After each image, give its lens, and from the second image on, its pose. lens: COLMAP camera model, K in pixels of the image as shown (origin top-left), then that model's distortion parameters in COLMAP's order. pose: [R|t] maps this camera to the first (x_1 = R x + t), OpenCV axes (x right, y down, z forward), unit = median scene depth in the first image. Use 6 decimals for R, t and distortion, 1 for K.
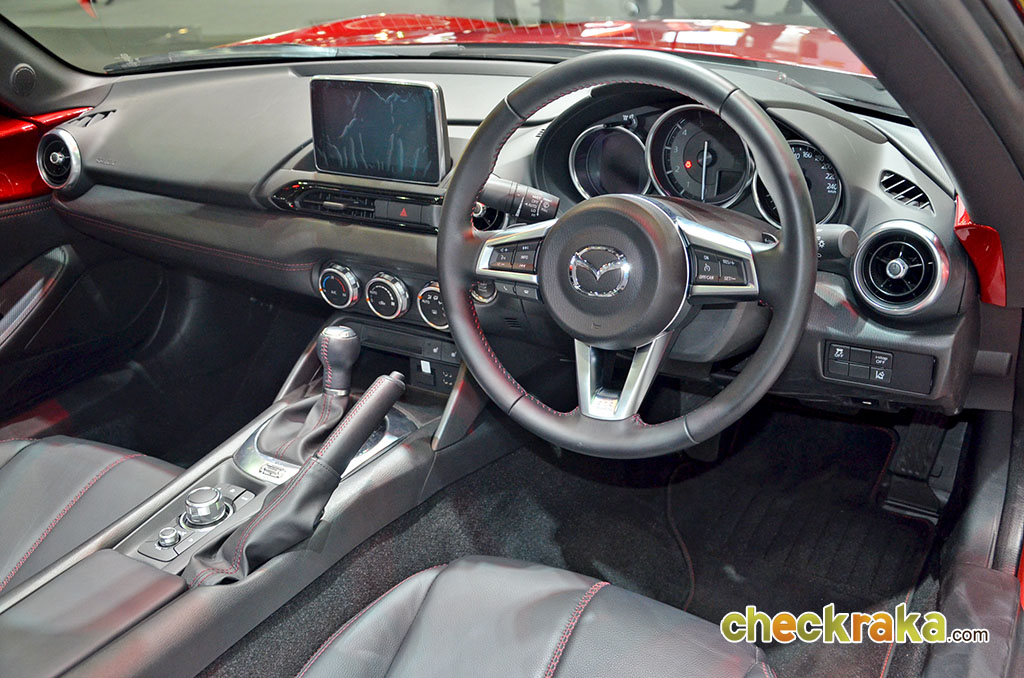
lens RADIAL K [[959.5, 0, 512.0], [0, 959.5, 339.0], [0, 0, 1]] dist [-0.068577, 0.183390]
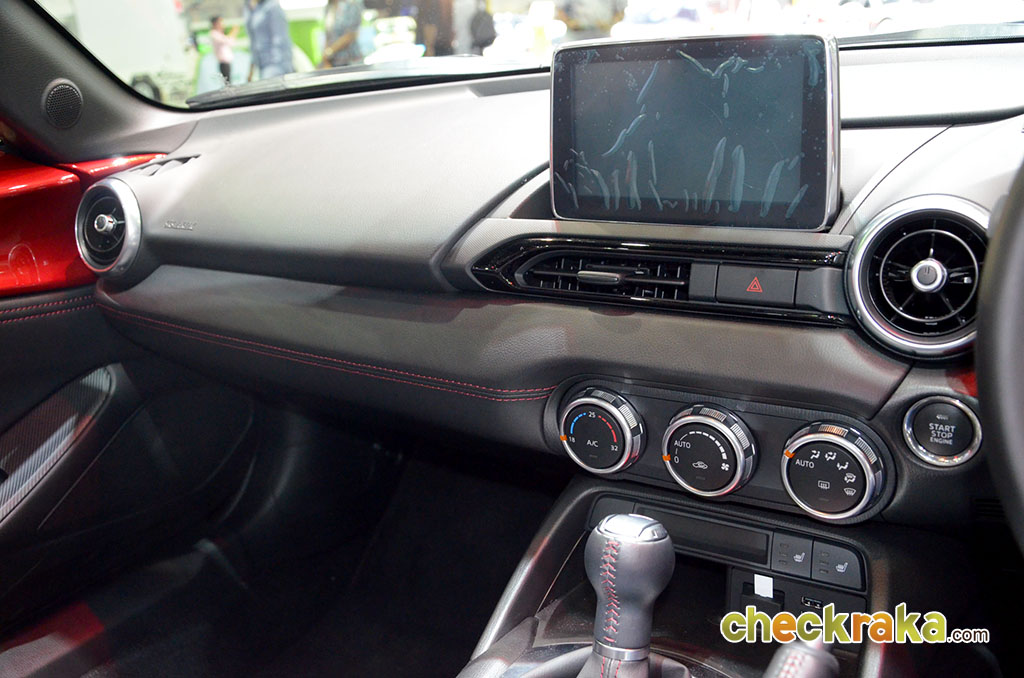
lens RADIAL K [[959.5, 0, 512.0], [0, 959.5, 339.0], [0, 0, 1]] dist [-0.068577, 0.183390]
pose [[0.997989, -0.005660, -0.063140, -0.191282], [-0.003426, 0.989735, -0.142876, -0.029297], [0.063301, 0.142805, 0.987724, 0.457940]]
